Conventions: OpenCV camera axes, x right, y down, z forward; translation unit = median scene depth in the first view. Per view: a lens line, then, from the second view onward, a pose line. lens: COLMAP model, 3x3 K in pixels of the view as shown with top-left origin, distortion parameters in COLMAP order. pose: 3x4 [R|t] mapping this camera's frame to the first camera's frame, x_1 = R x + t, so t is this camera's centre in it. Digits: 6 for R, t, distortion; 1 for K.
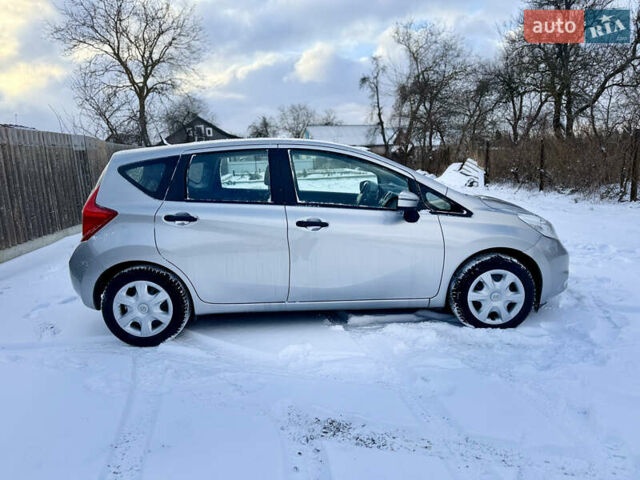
lens RADIAL K [[454.7, 0, 316.3], [0, 454.7, 235.6], [0, 0, 1]] dist [0.009023, -0.004016]
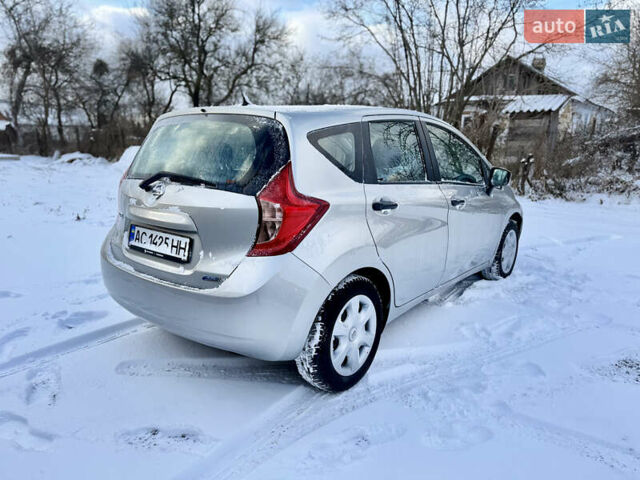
lens RADIAL K [[455.6, 0, 320.0], [0, 455.6, 240.0], [0, 0, 1]] dist [0.007543, -0.002114]
pose [[0.653215, -0.121739, 0.747322, -0.918041], [0.092988, 0.992417, 0.080387, -0.050714], [-0.751441, 0.016982, 0.659581, 0.556732]]
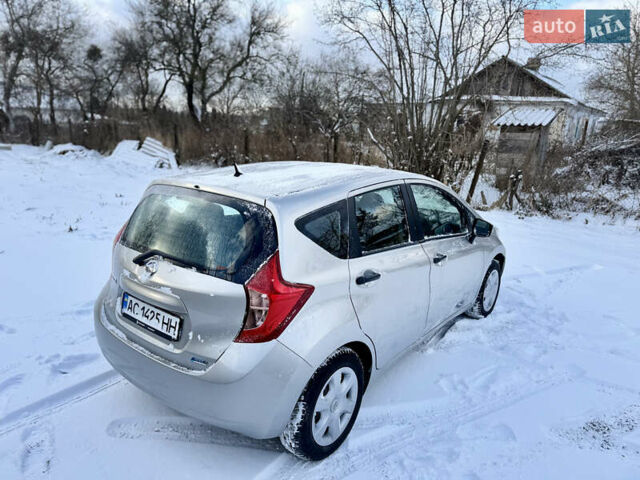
lens RADIAL K [[454.7, 0, 316.3], [0, 454.7, 235.6], [0, 0, 1]] dist [0.009023, -0.004016]
pose [[0.648406, -0.121820, 0.751485, -0.917675], [0.068208, 0.992440, 0.102028, -0.193733], [-0.758233, -0.014898, 0.651813, 0.529630]]
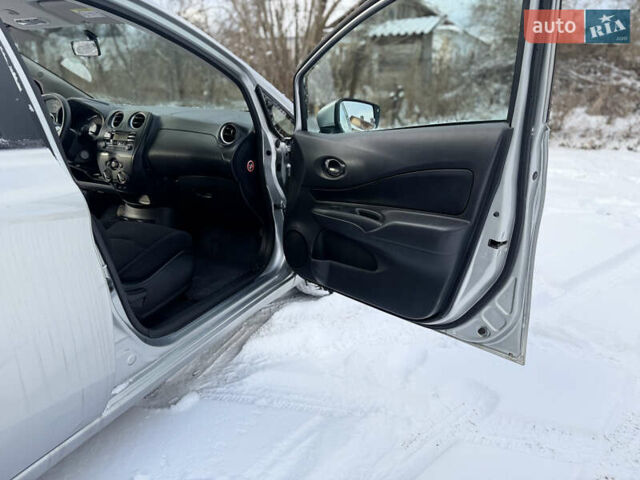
lens RADIAL K [[454.7, 0, 316.3], [0, 454.7, 235.6], [0, 0, 1]] dist [0.009023, -0.004016]
pose [[0.475740, -0.253236, 0.842344, -0.269881], [0.129950, 0.967386, 0.217435, -0.056353], [-0.869934, 0.006020, 0.493132, 0.660330]]
